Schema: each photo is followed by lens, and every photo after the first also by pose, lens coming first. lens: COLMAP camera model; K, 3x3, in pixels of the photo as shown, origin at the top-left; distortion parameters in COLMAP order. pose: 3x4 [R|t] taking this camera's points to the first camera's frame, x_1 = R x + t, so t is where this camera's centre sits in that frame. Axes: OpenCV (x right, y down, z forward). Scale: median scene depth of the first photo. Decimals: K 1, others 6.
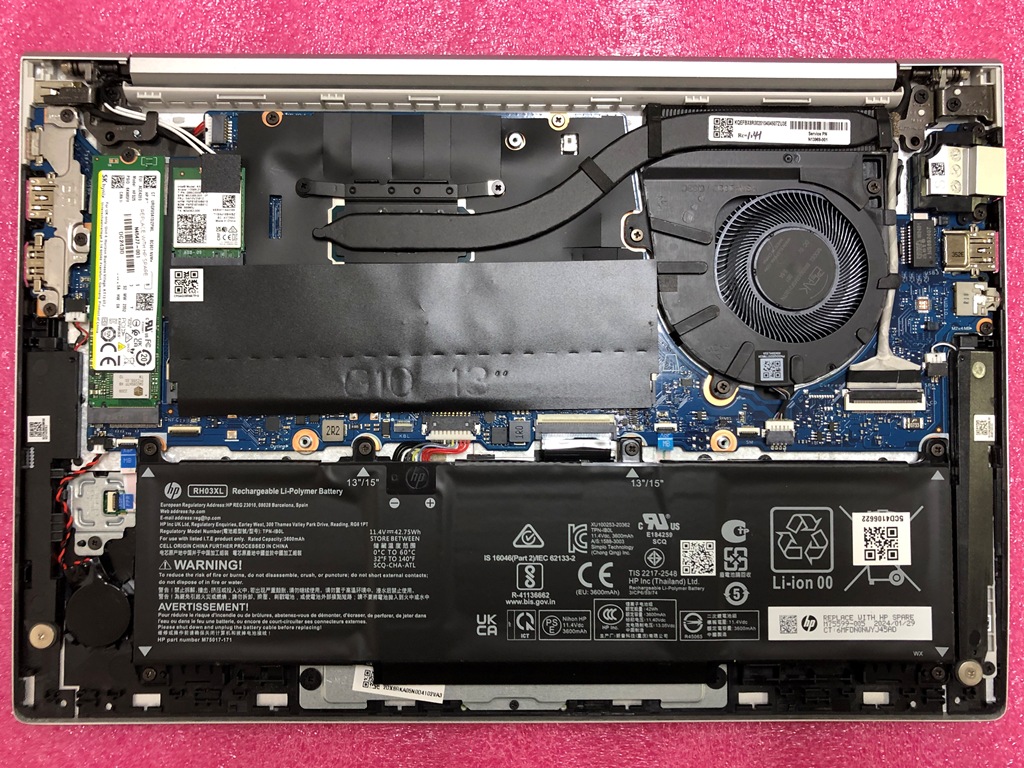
lens RADIAL K [[829.4, 0, 511.2], [0, 829.4, 383.2], [0, 0, 1]] dist [-0.012891, 0.018628]
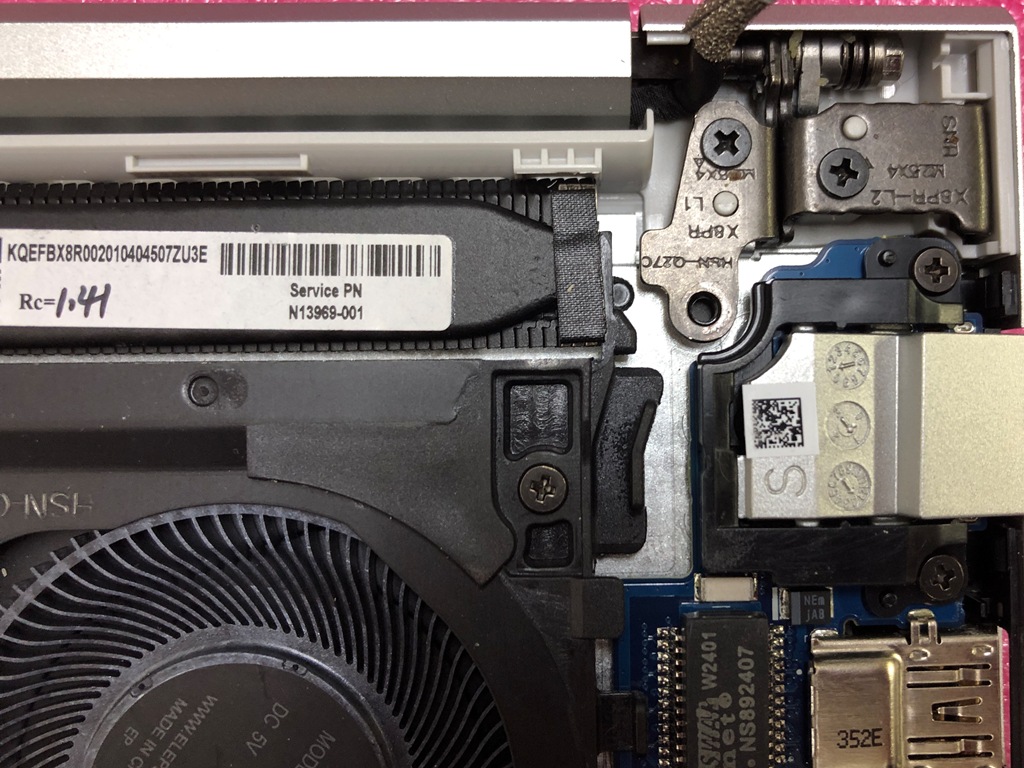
lens RADIAL K [[829.4, 0, 516.6], [0, 829.4, 386.0], [0, 0, 1]] dist [-0.012891, 0.018628]
pose [[0.999922, -0.012306, 0.002232, 0.432427], [0.012291, 0.999903, 0.006477, -0.273187], [-0.002312, -0.006449, 0.999977, 0.738749]]
